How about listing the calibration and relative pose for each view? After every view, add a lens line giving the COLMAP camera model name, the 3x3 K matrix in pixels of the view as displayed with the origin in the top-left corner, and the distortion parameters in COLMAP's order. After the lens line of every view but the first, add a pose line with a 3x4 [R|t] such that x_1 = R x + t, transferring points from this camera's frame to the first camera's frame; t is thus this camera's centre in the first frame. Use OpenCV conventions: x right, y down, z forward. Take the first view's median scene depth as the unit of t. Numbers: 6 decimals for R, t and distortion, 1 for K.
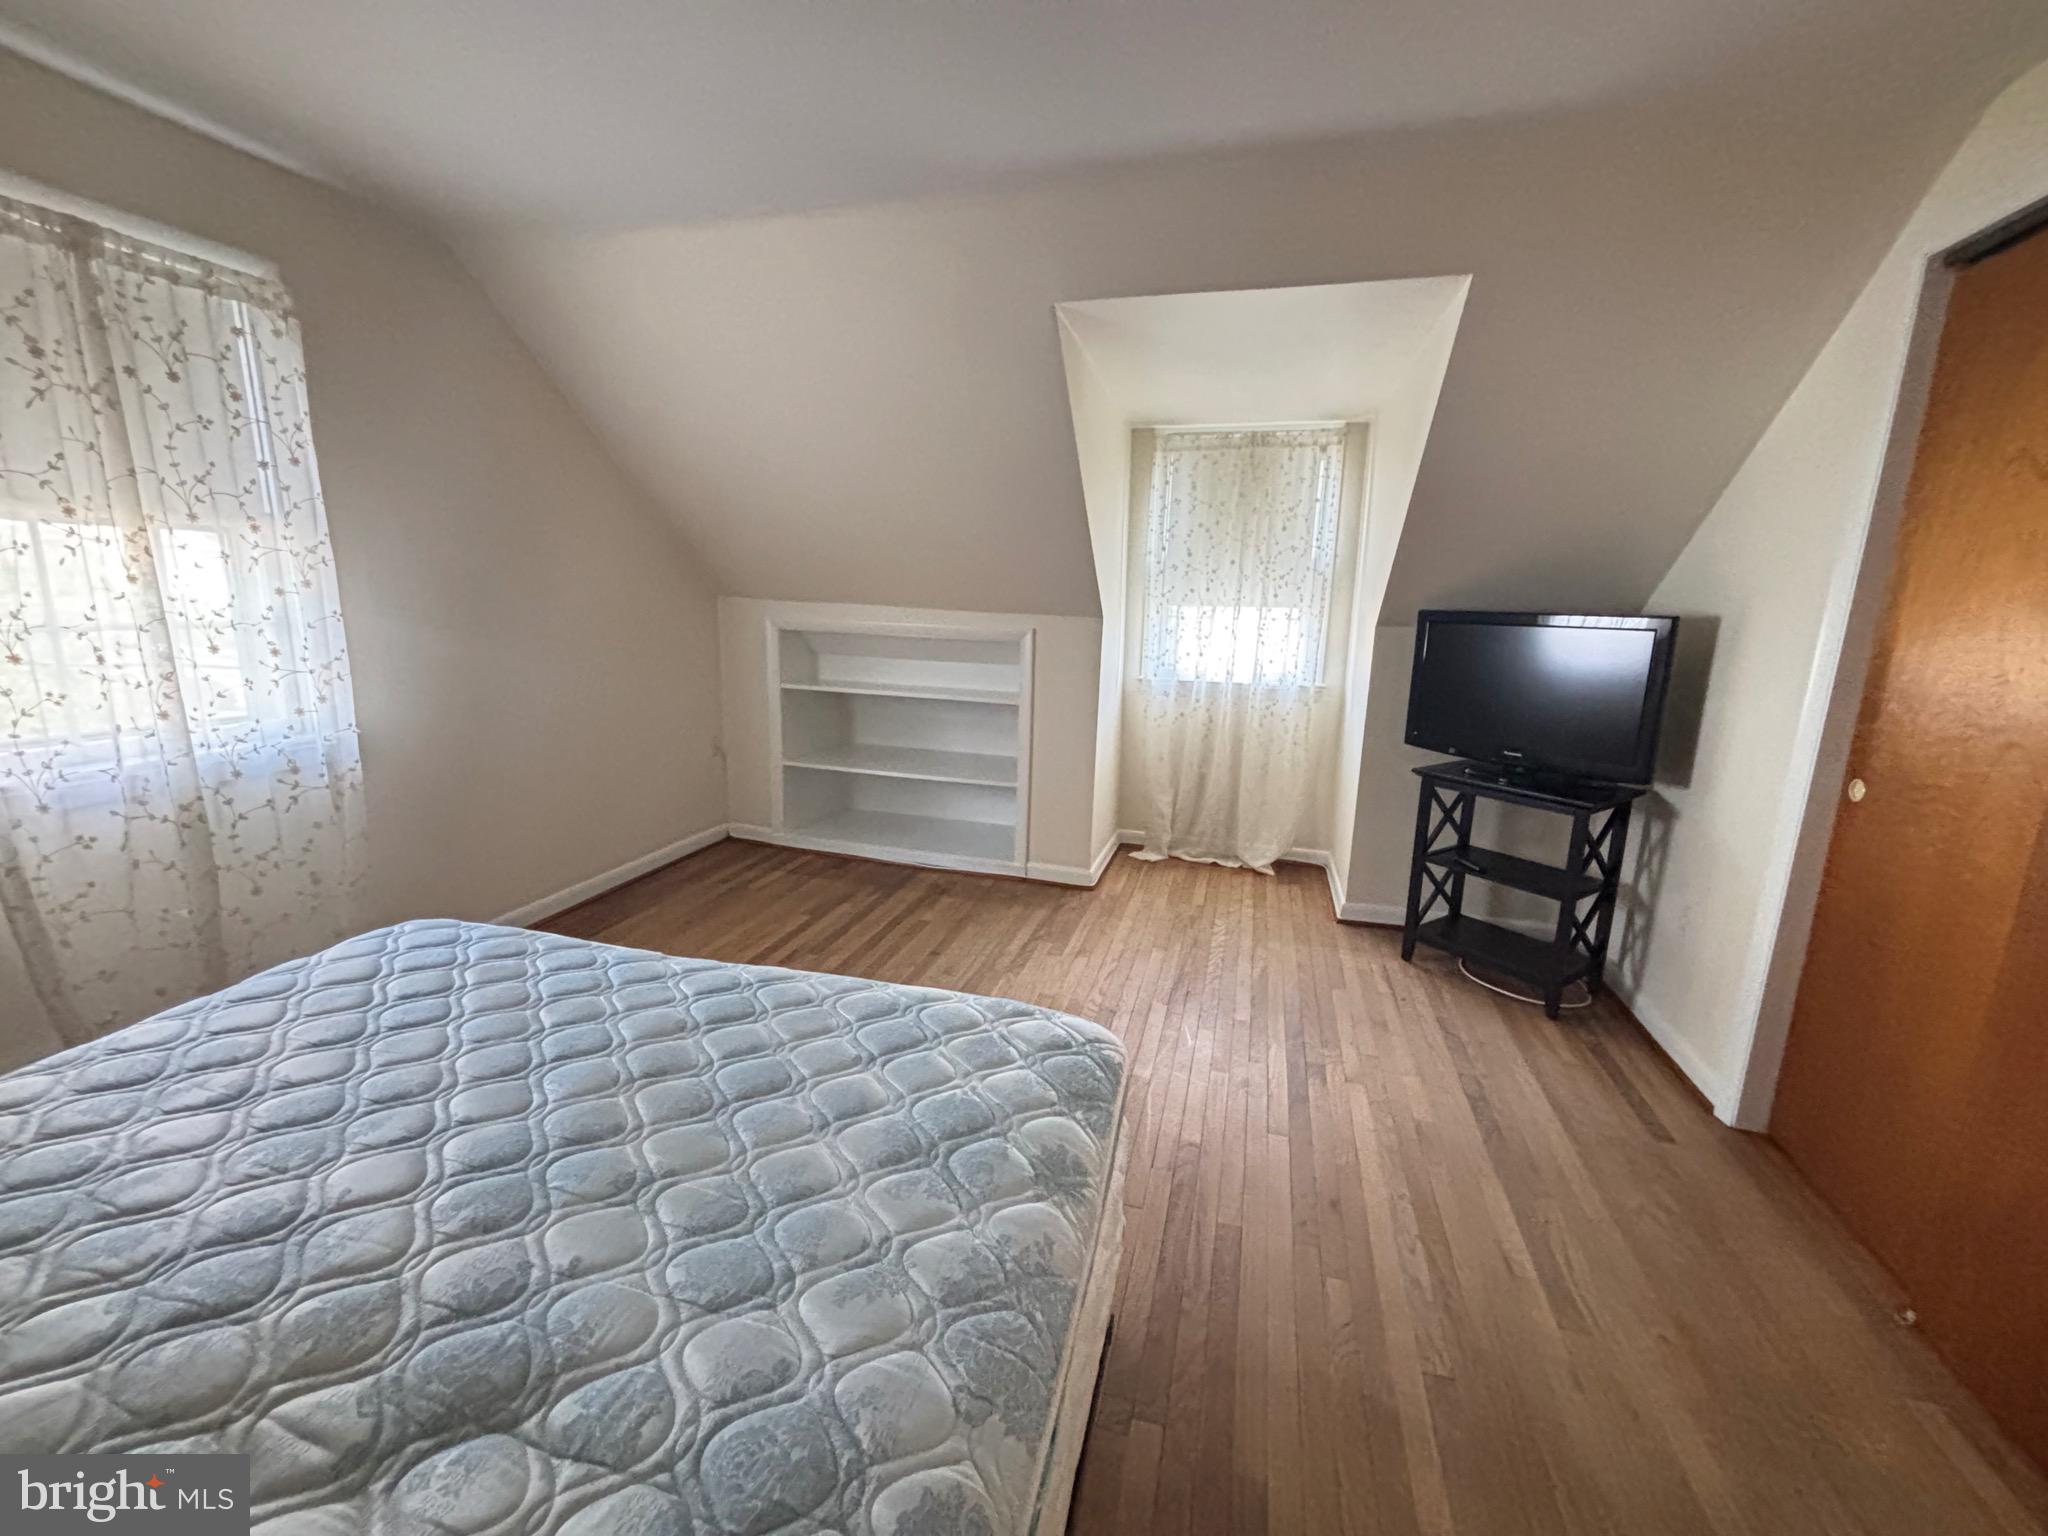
lens RADIAL K [[826.1, 0, 1024.0], [0, 826.1, 768.0], [0, 0, 1]] dist [-0.012419, -0.000680]
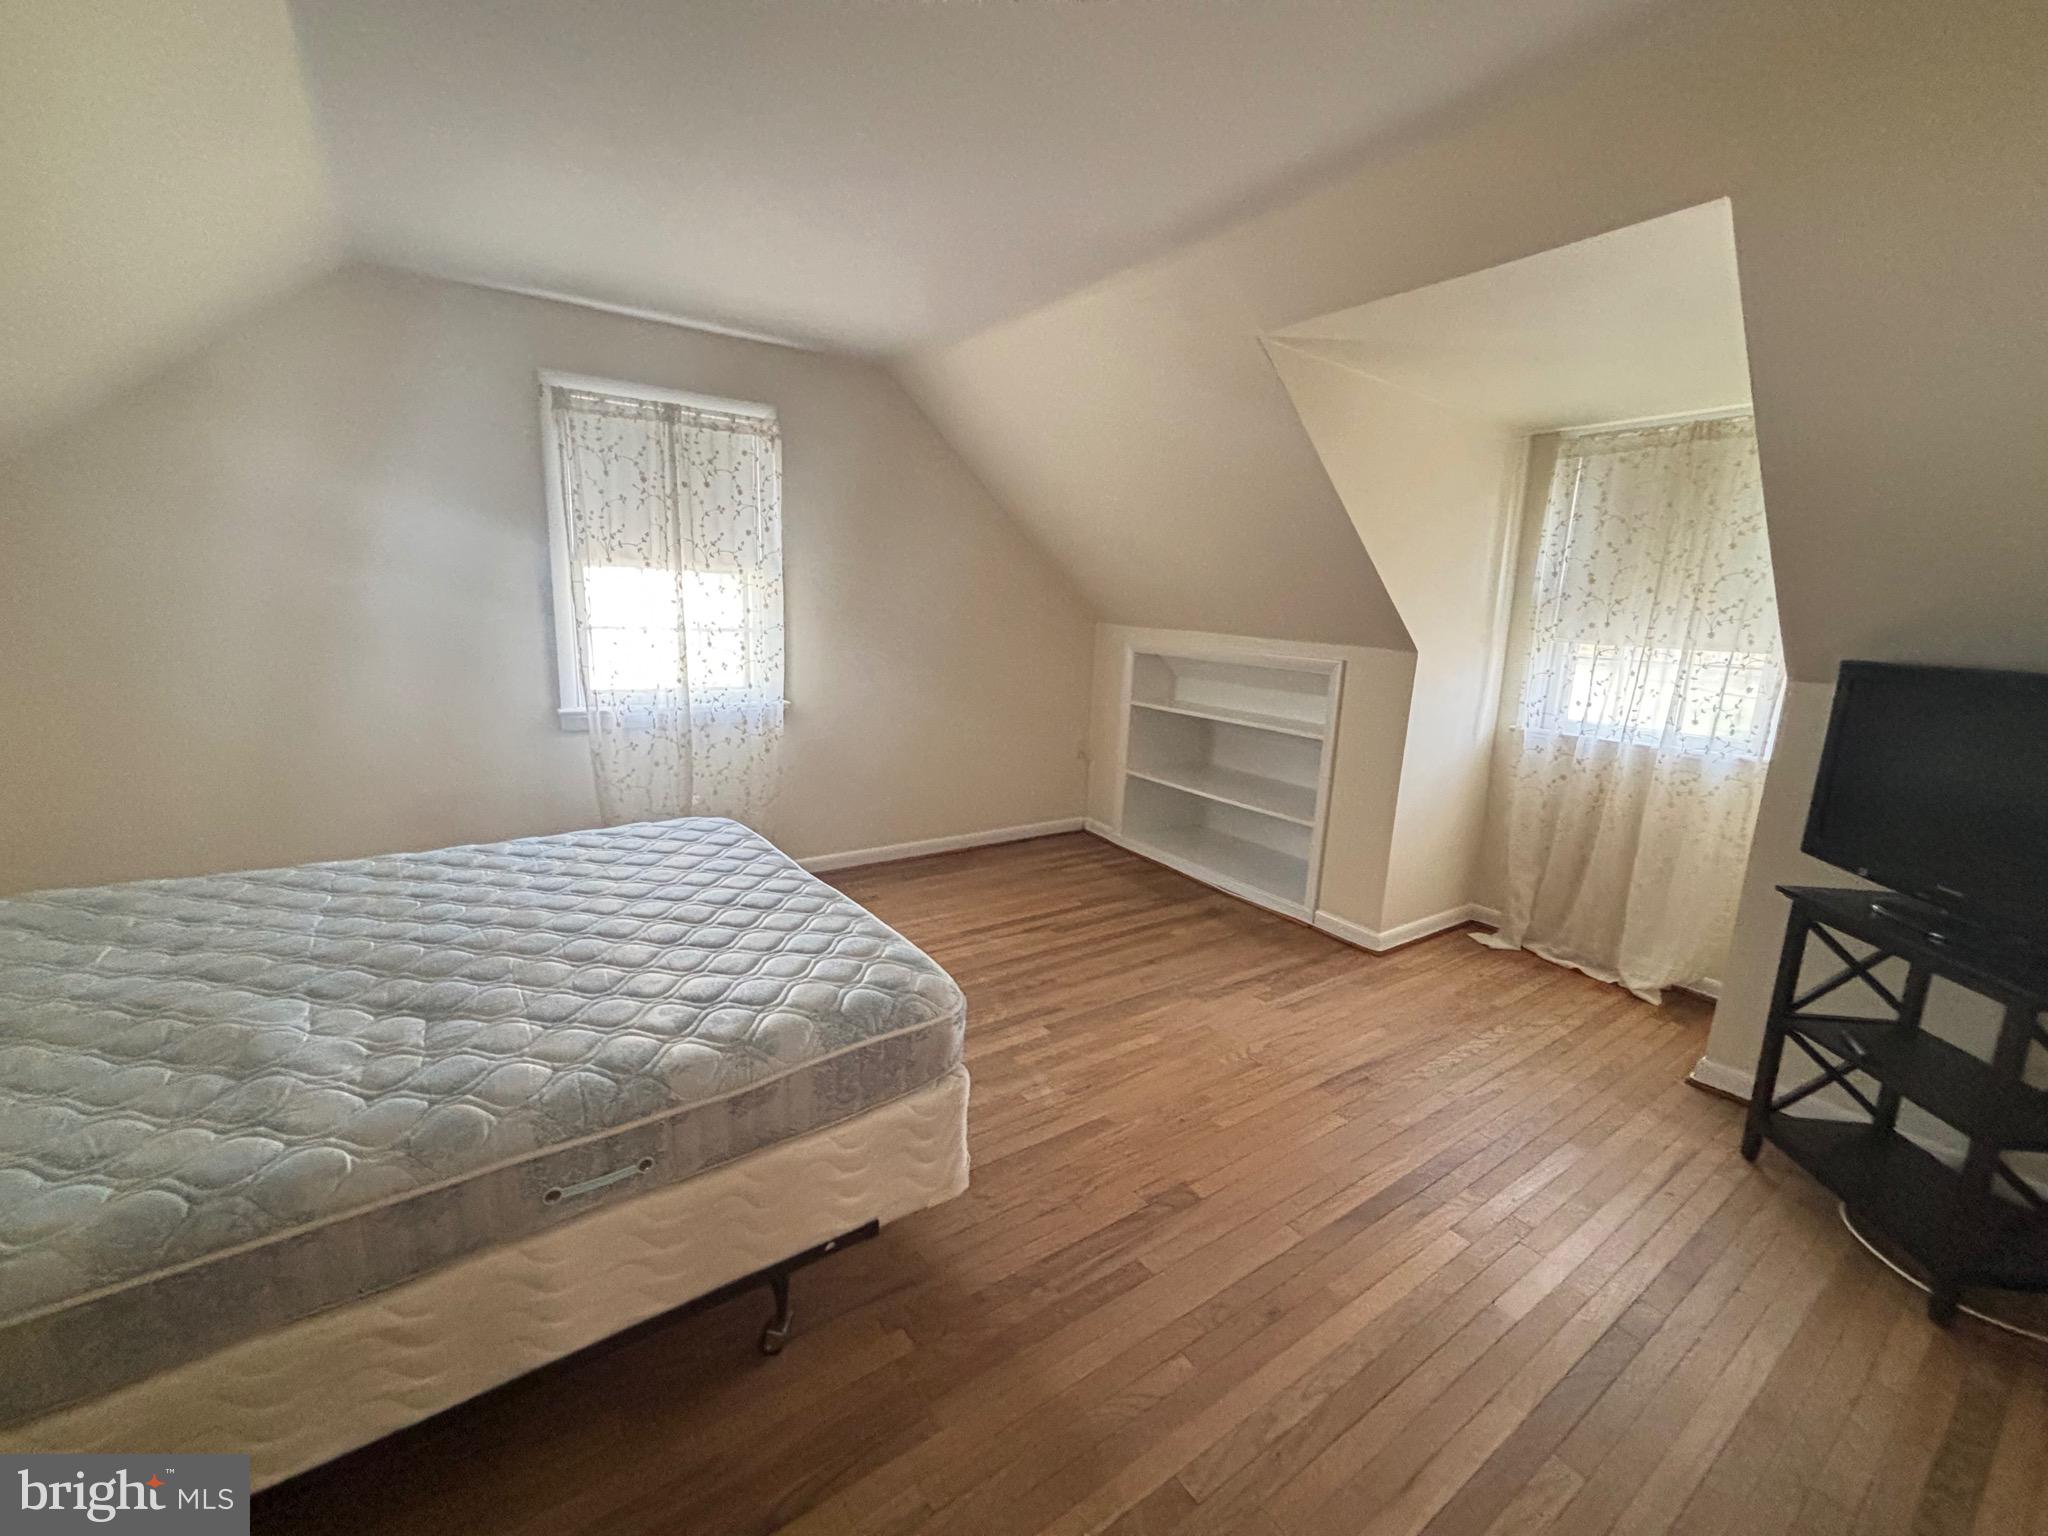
lens RADIAL K [[826.0, 0, 1024.0], [0, 826.0, 768.0], [0, 0, 1]] dist [-0.019602, -0.000553]
pose [[0.772234, 0.127691, -0.622374, 0.327154], [-0.149708, 0.988583, 0.017069, -0.010808], [0.617448, 0.079993, 0.782534, 0.054269]]
